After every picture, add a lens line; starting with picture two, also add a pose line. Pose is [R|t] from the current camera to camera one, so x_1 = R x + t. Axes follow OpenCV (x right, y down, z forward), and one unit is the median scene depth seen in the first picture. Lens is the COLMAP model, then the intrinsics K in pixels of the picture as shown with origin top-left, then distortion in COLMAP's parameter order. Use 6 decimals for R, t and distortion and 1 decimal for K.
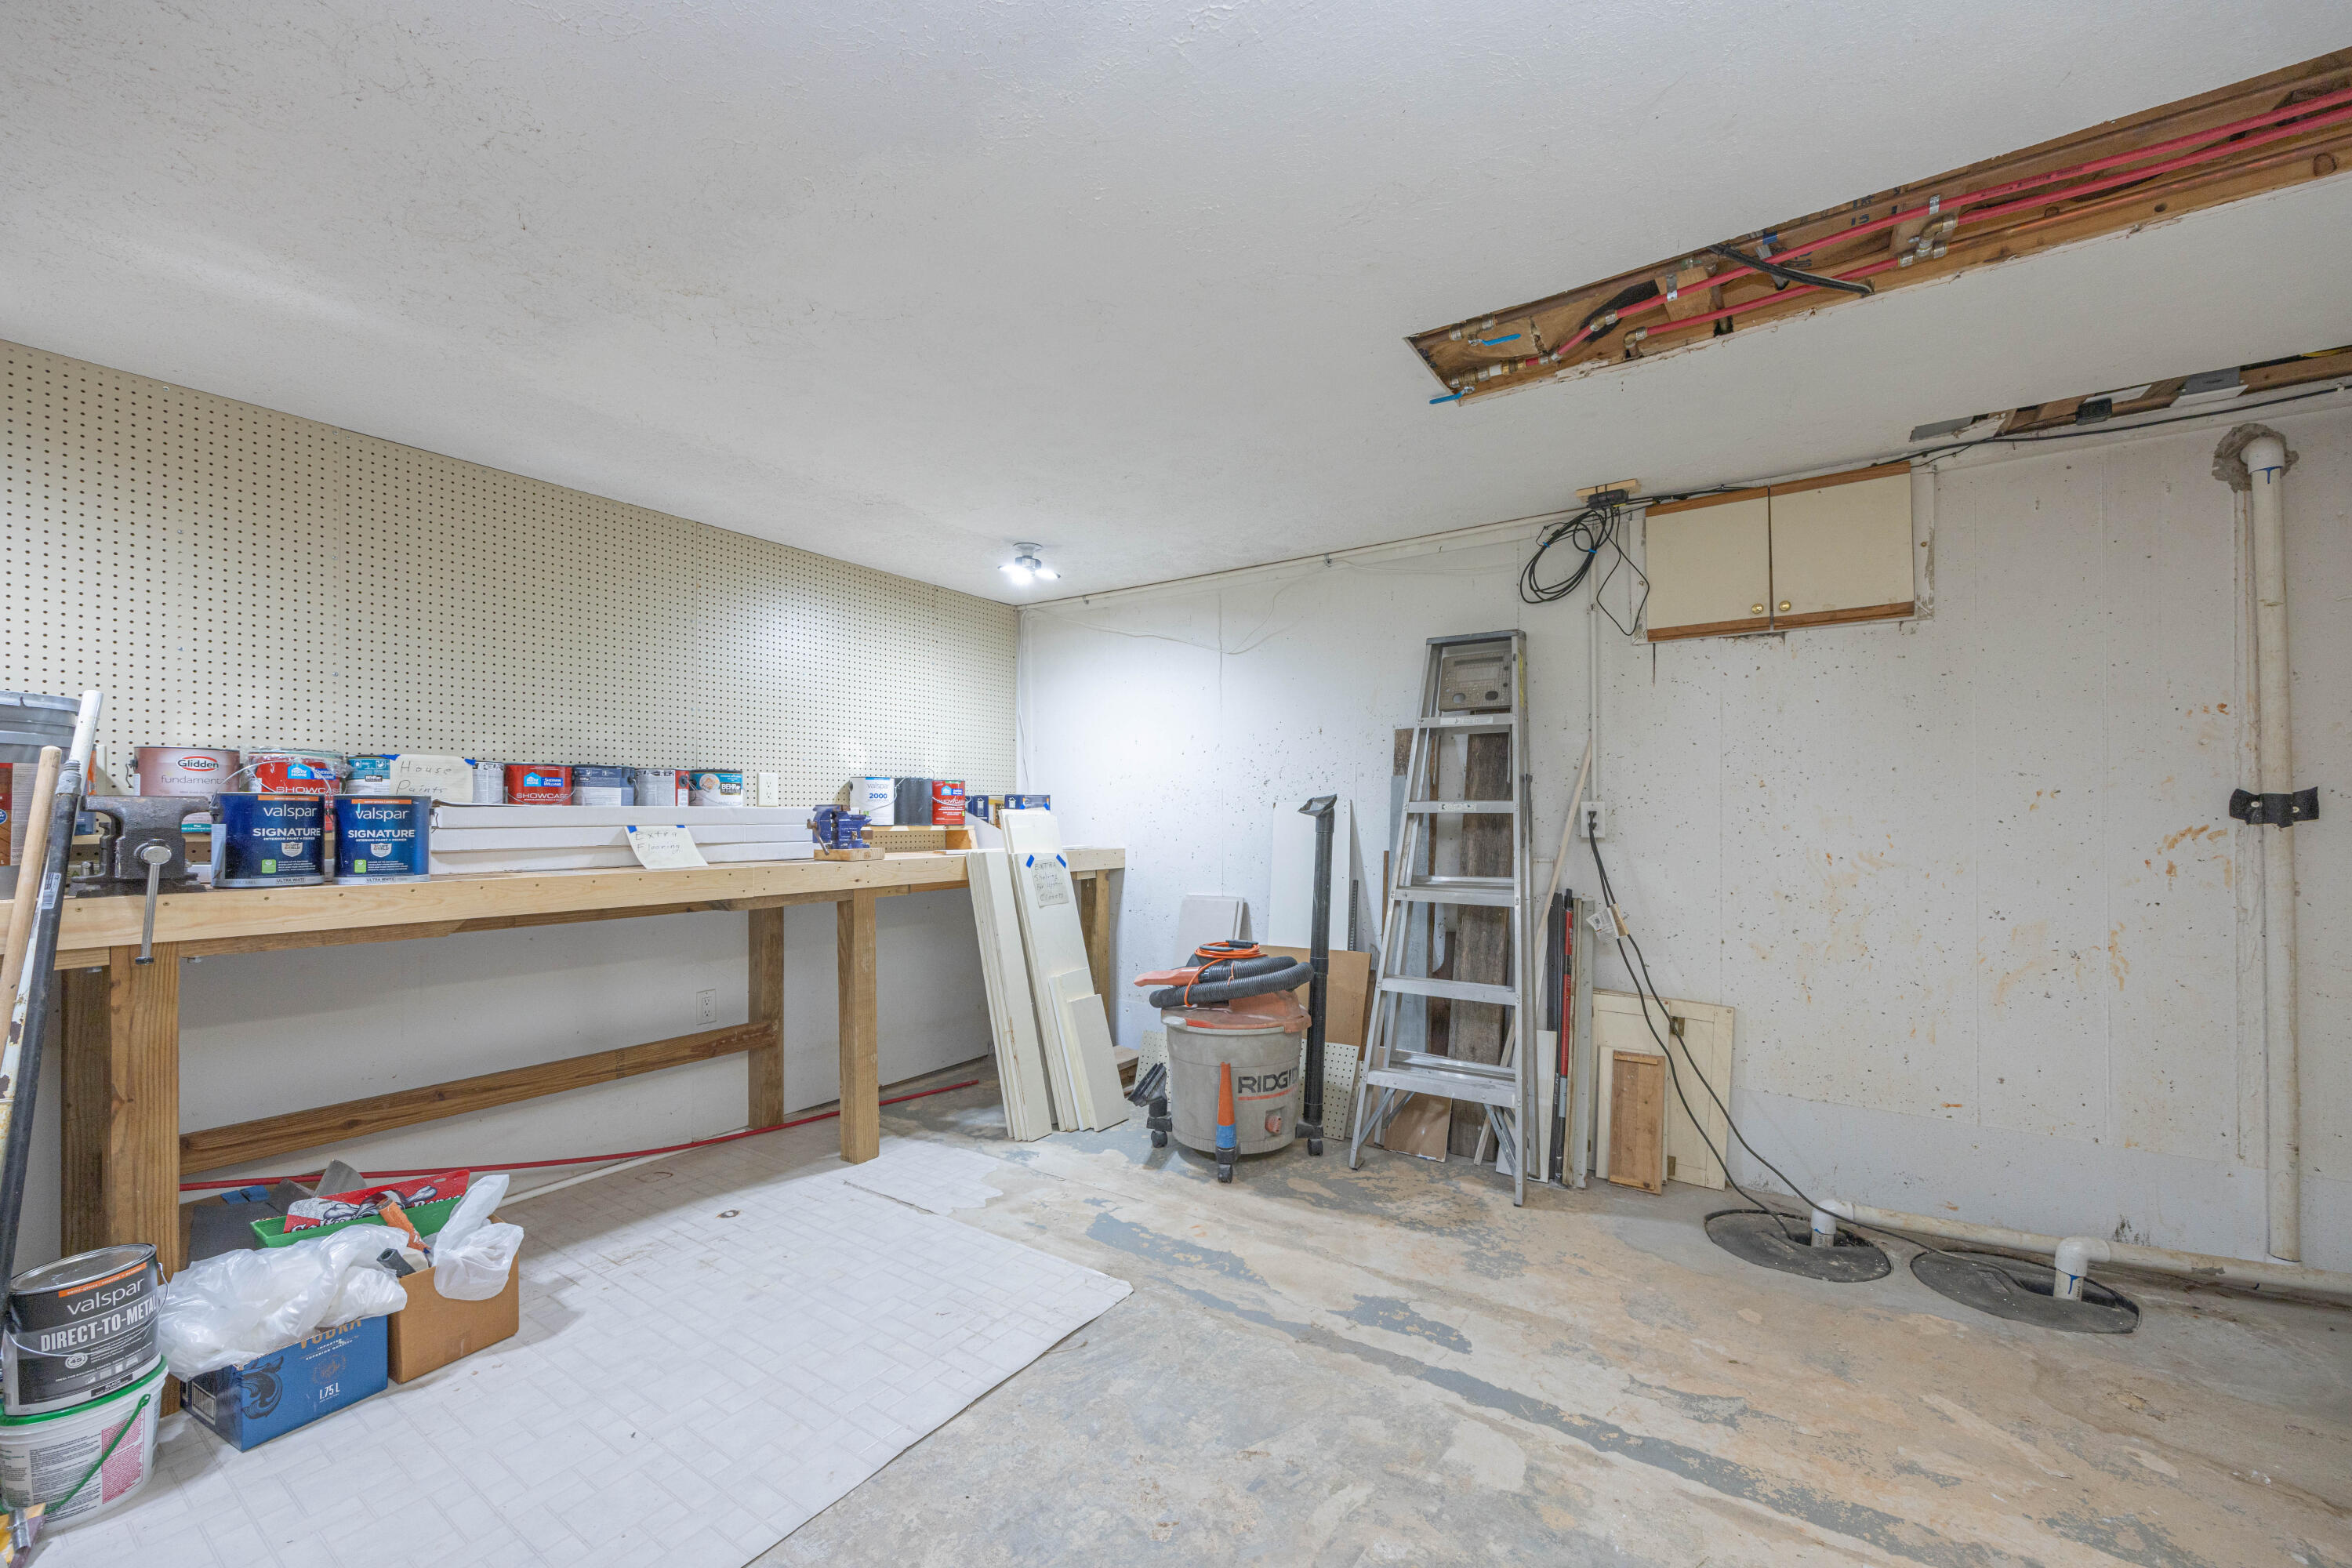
lens RADIAL K [[901.4, 0, 1188.6], [0, 901.4, 806.3], [0, 0, 1]] dist [-0.000494, 0.000522]
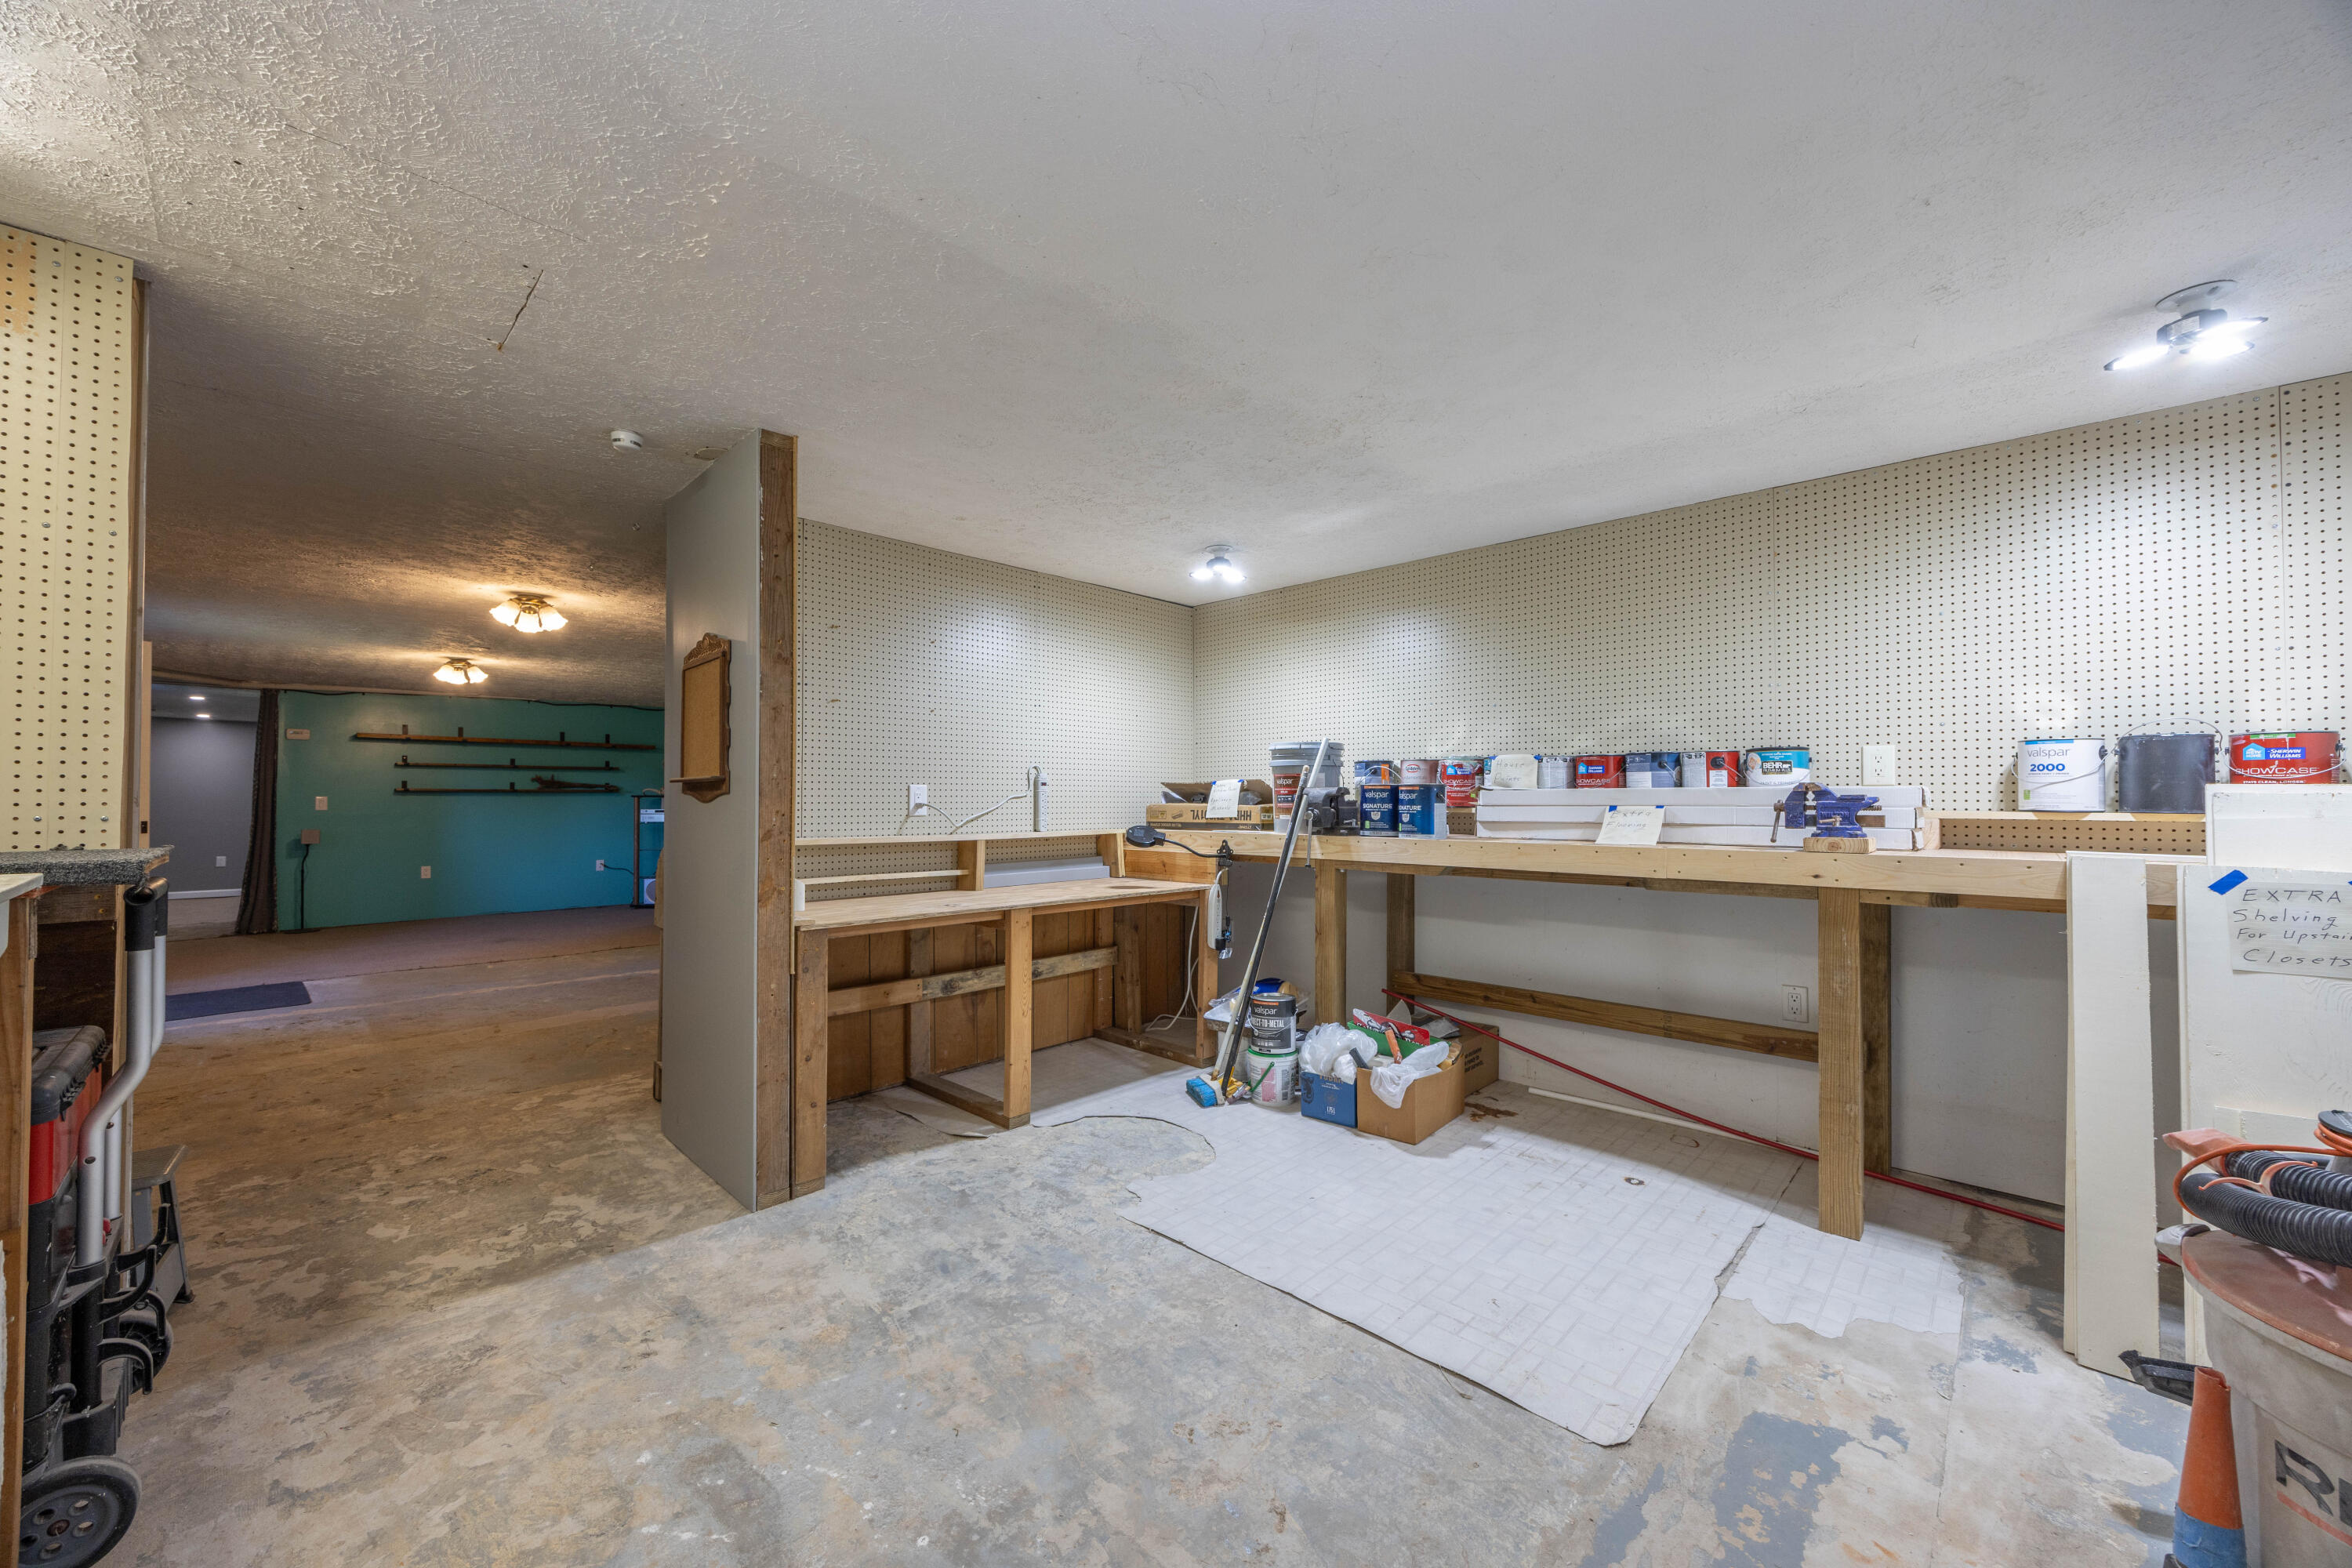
lens RADIAL K [[901.4, 0, 1174.7], [0, 901.4, 784.7], [0, 0, 1]] dist [-0.000494, 0.000522]
pose [[-0.164125, -0.015987, -0.986310, 0.537398], [0.008580, 0.999808, -0.017634, 0.009412], [0.986402, -0.011357, -0.163957, 0.581319]]
